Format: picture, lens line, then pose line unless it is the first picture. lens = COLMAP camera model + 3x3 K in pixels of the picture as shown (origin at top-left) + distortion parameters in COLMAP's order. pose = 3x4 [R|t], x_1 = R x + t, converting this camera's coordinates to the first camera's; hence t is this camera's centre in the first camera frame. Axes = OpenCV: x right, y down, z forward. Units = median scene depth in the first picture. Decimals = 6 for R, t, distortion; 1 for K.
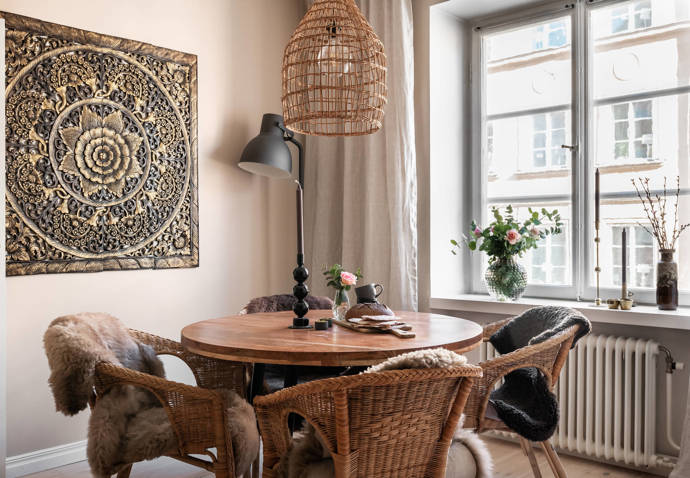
lens RADIAL K [[653.3, 0, 345.0], [0, 653.3, 239.0], [0, 0, 1]] dist [-0.019406, -0.001703]
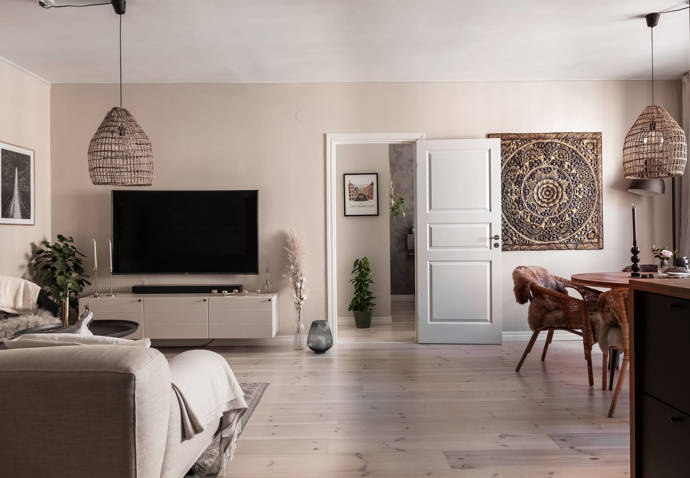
lens RADIAL K [[502.6, 0, 345.0], [0, 502.6, 239.0], [0, 0, 1]] dist [0.004264, 0.002617]
pose [[0.683696, -0.000572, -0.729767, 0.345300], [0.005525, 0.999975, 0.004393, 0.005061], [0.729746, -0.007035, 0.683682, -0.538587]]
